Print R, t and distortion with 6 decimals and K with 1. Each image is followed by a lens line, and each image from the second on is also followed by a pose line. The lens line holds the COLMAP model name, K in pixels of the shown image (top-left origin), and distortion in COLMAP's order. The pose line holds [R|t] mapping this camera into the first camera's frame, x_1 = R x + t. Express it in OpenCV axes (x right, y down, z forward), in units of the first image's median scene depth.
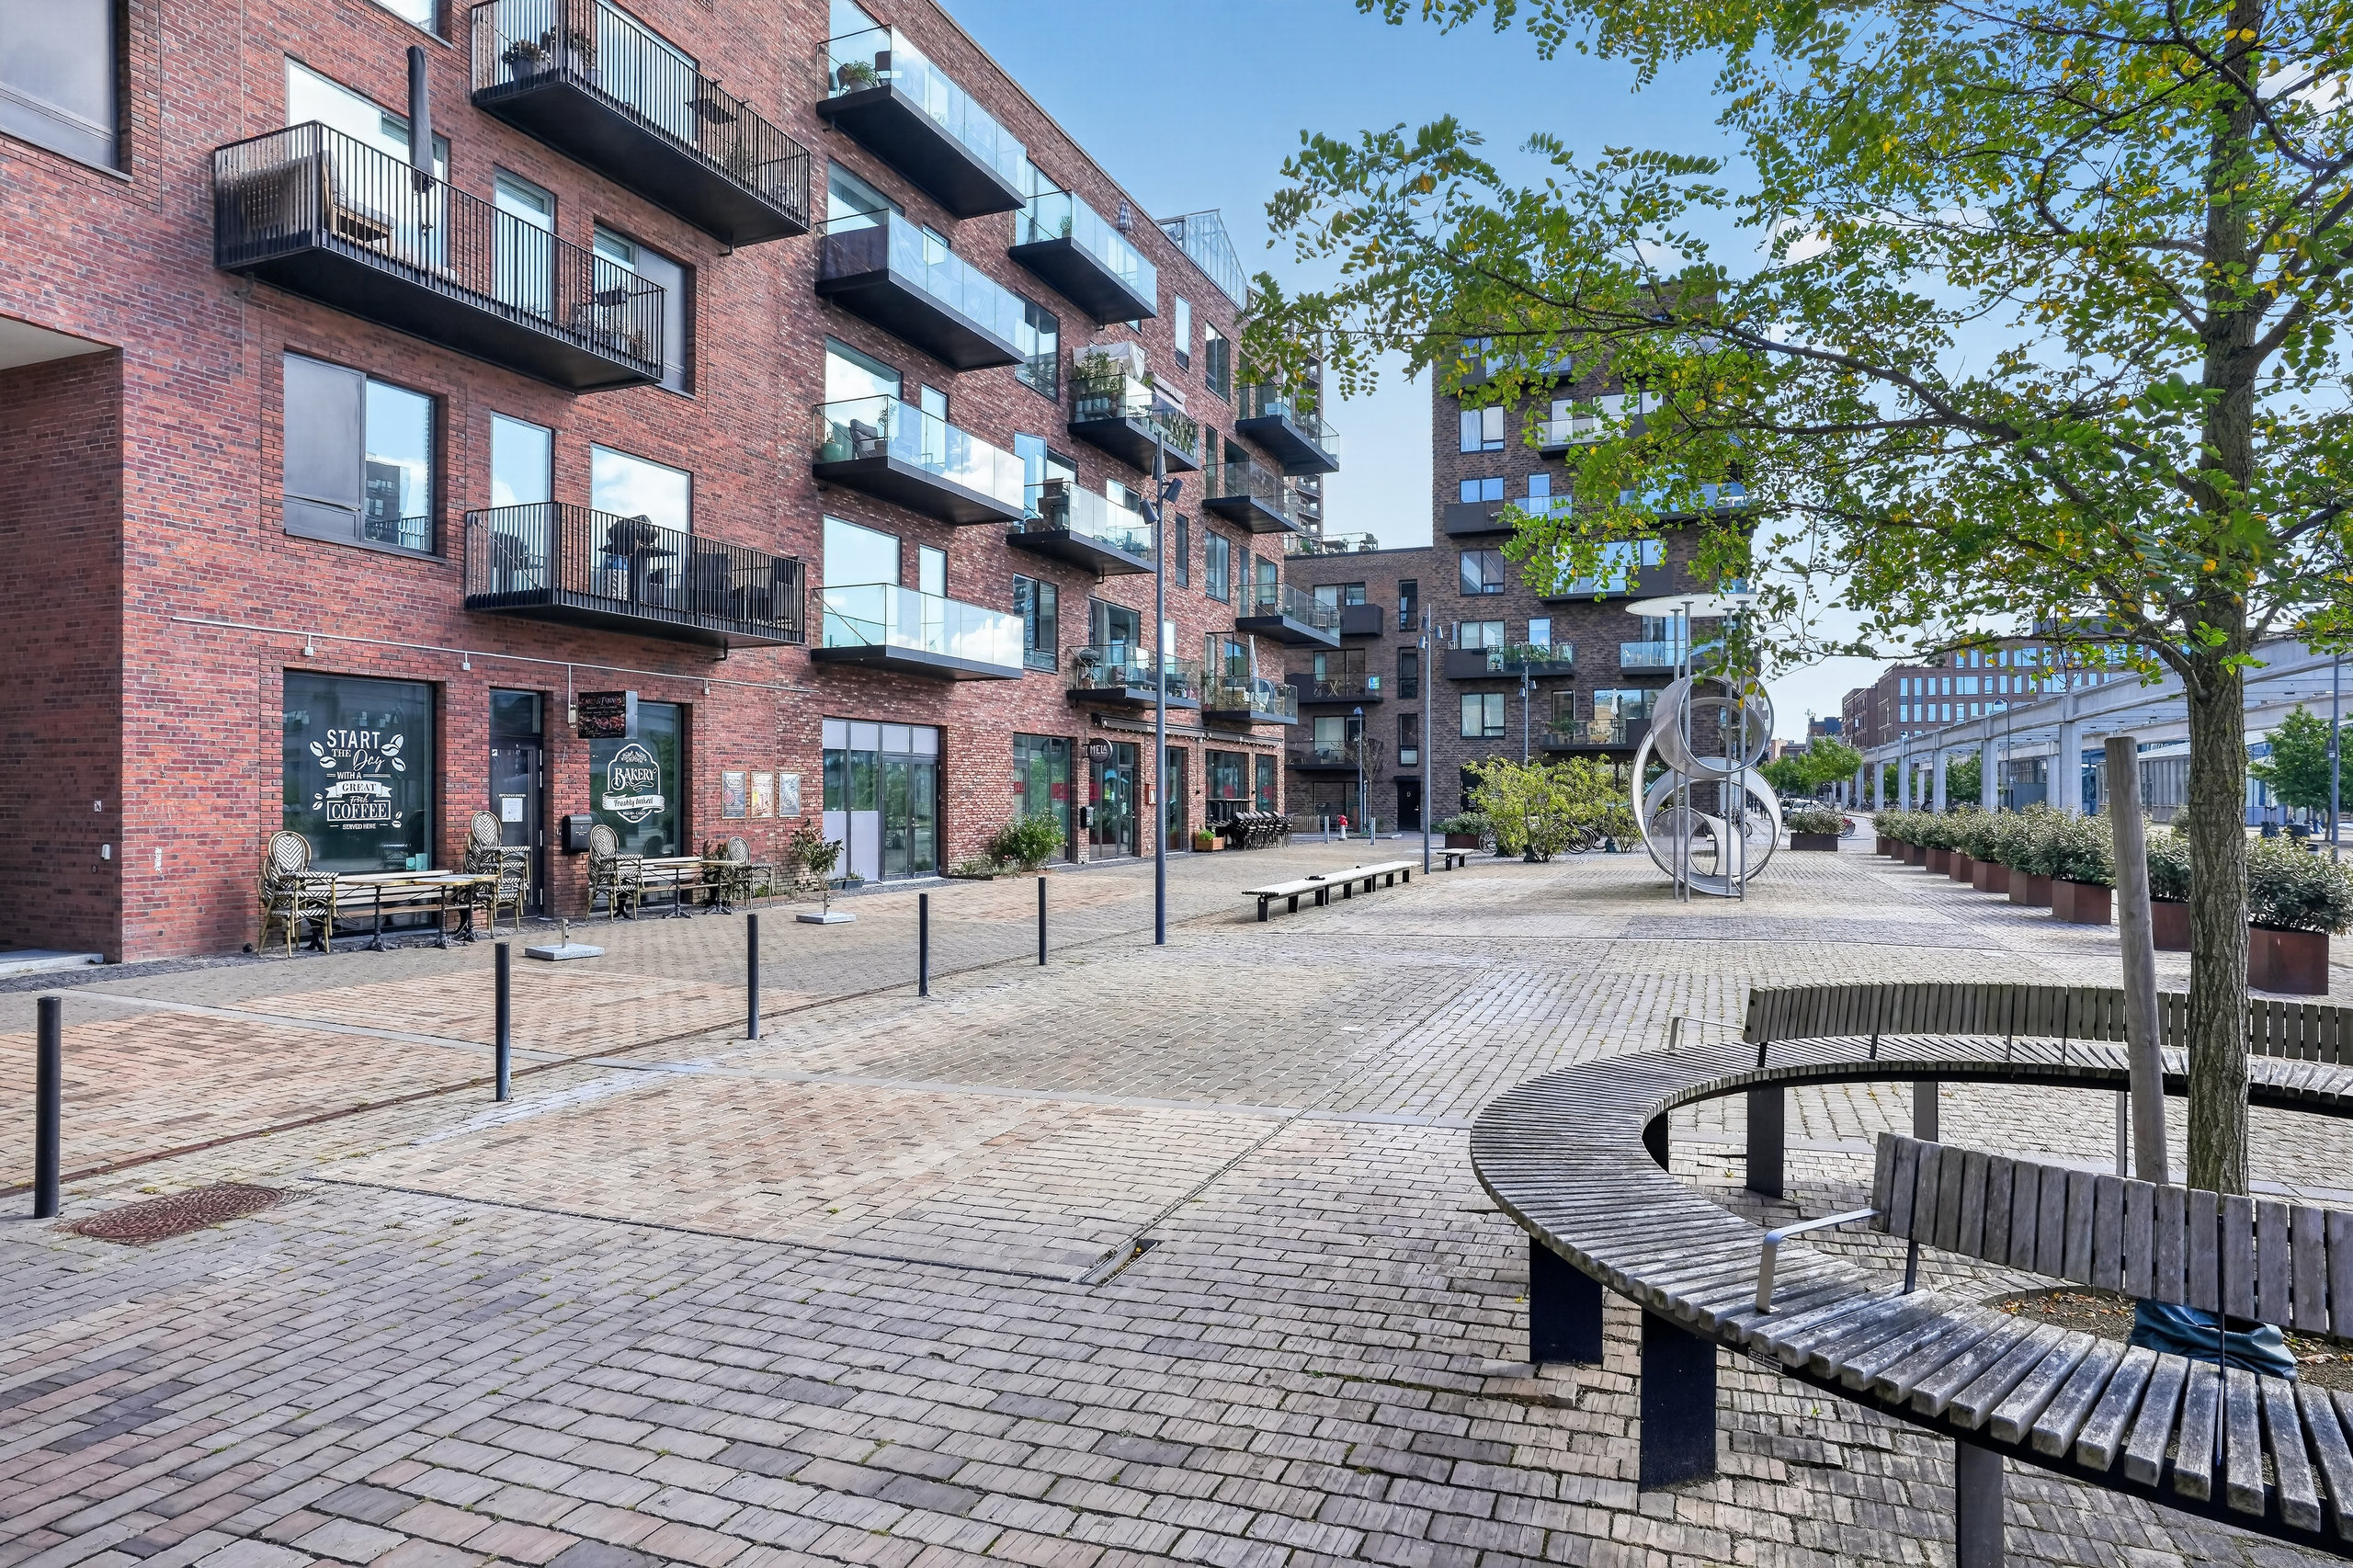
lens RADIAL K [[1362.9, 0, 1176.5], [0, 1362.9, 784.0], [0, 0, 1]] dist [-0.002338, 0.031045]
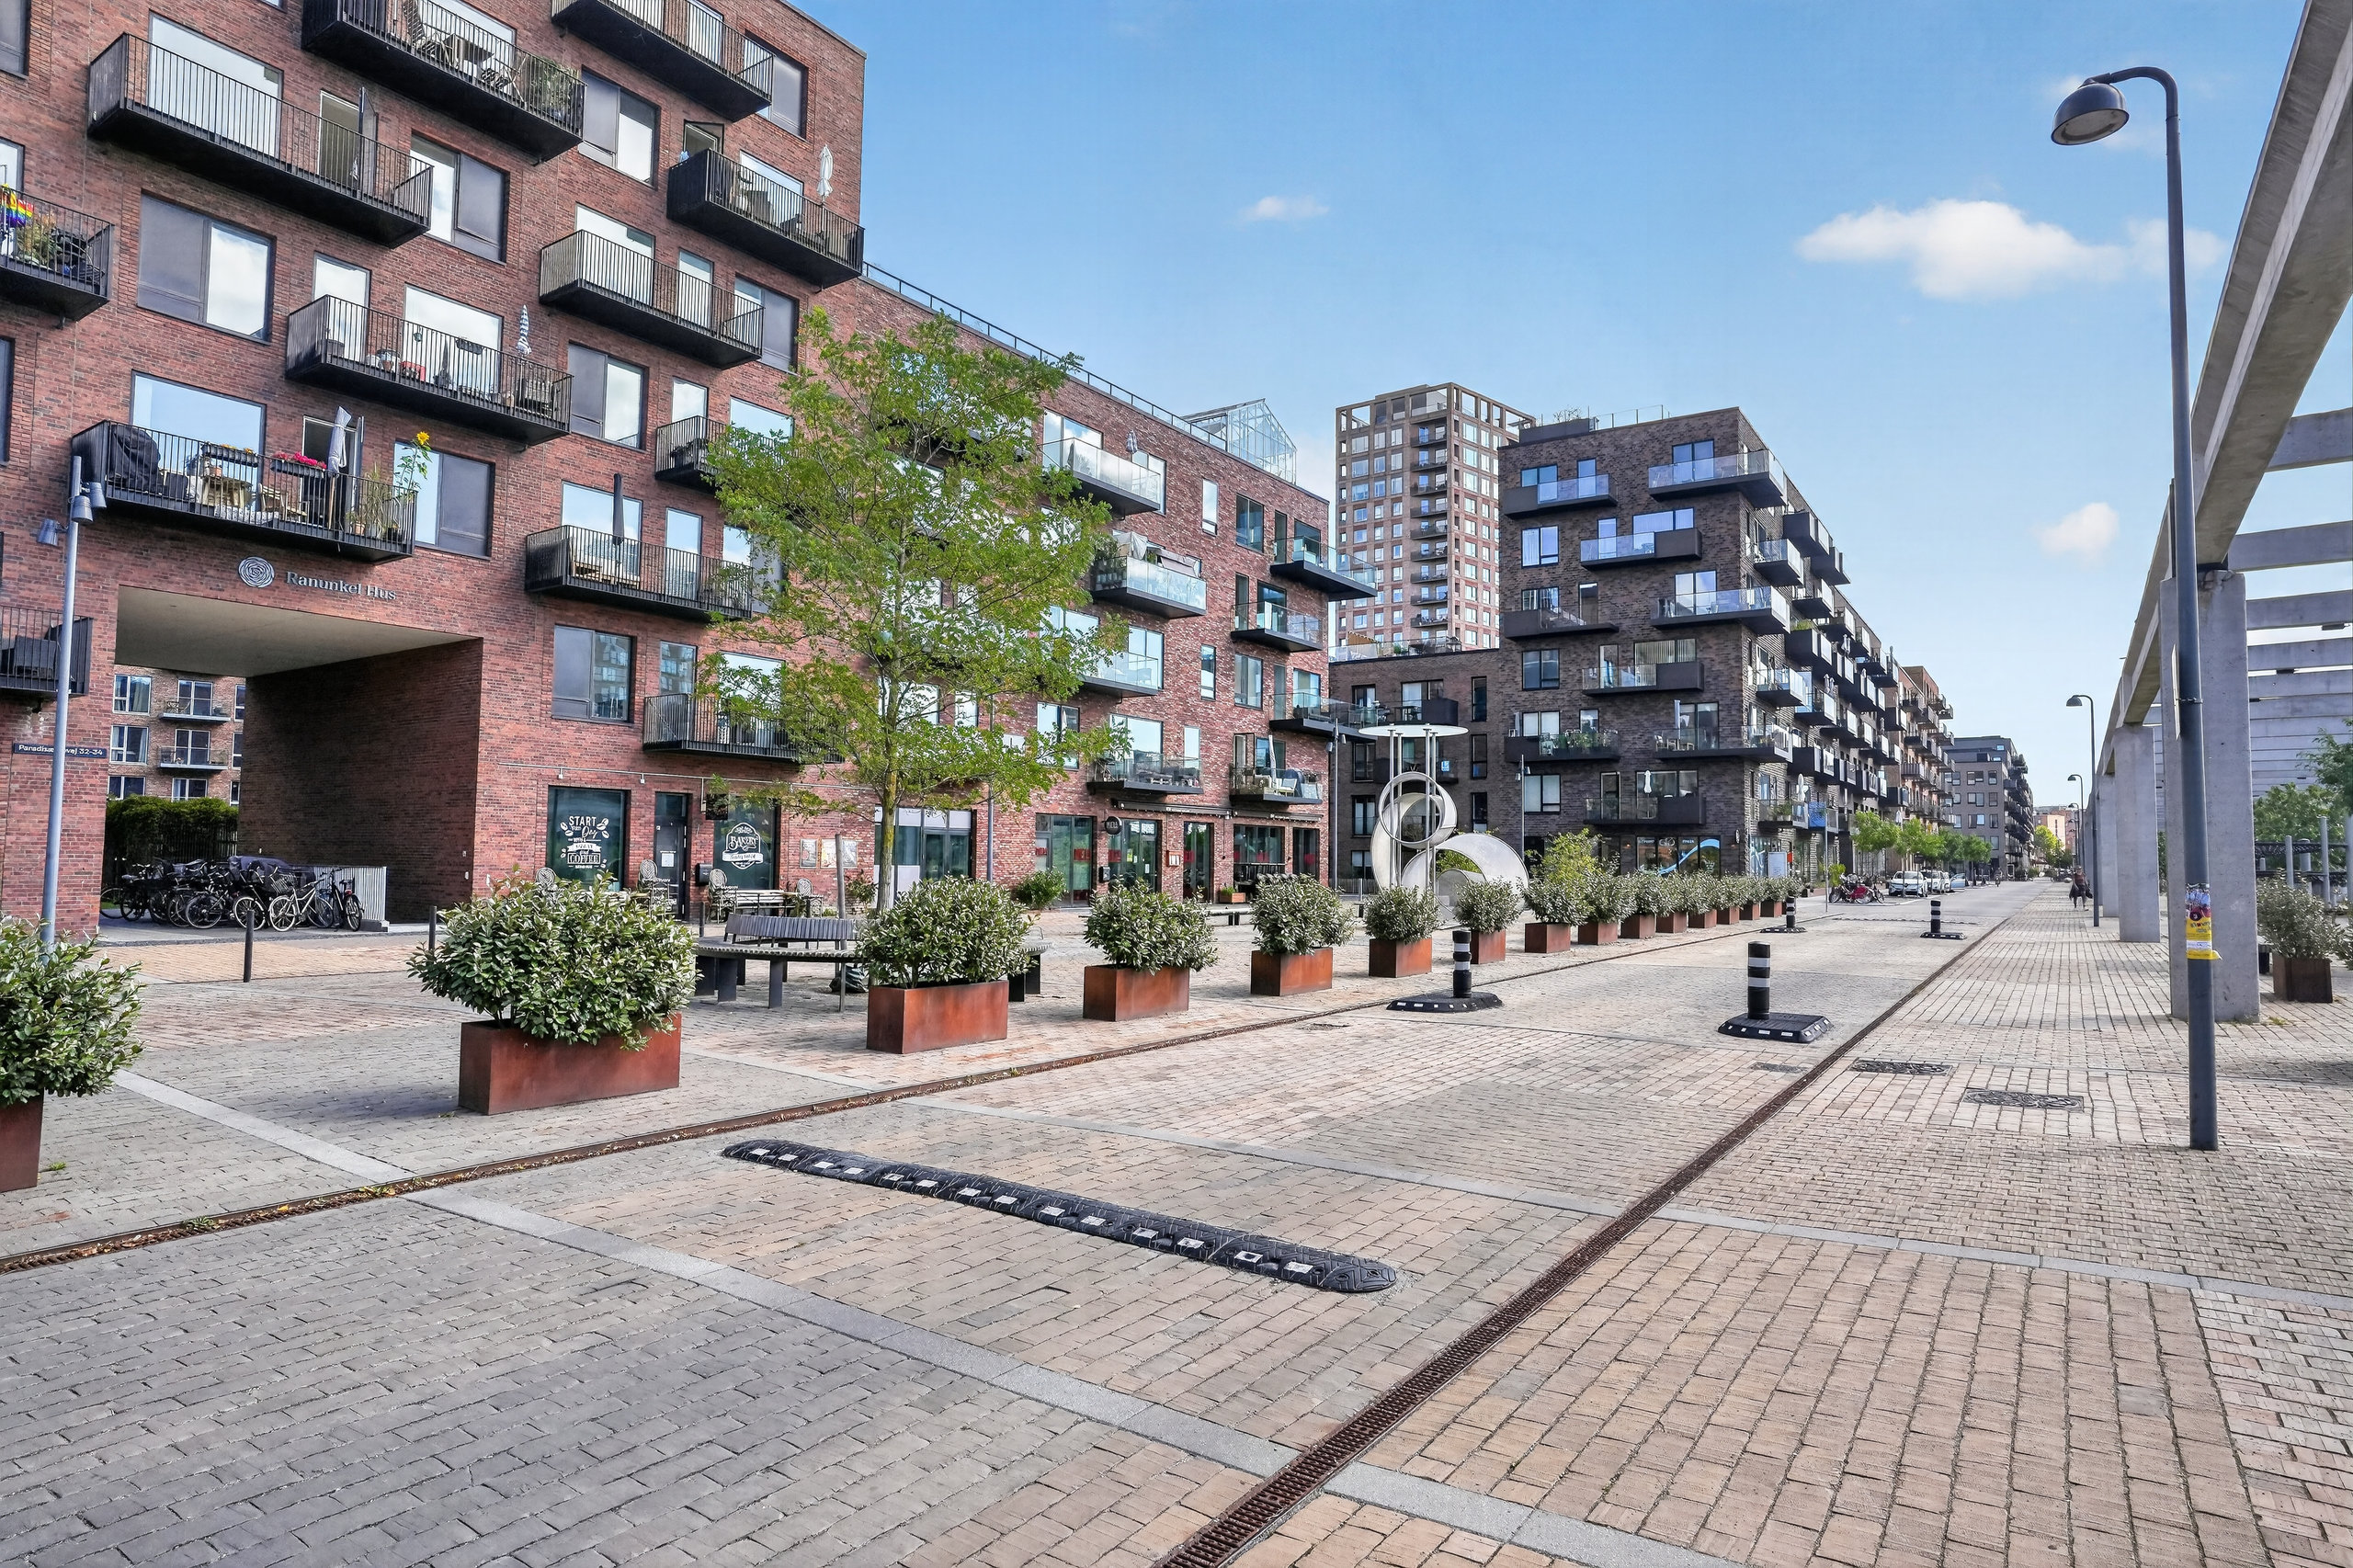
lens RADIAL K [[1363.9, 0, 1176.5], [0, 1363.9, 784.0], [0, 0, 1]] dist [-0.004787, -0.000403]
pose [[0.978647, -0.007992, -0.205392, 0.521552], [-0.003147, 0.998544, -0.053846, 0.013218], [0.205524, 0.053343, 0.977197, -0.600244]]
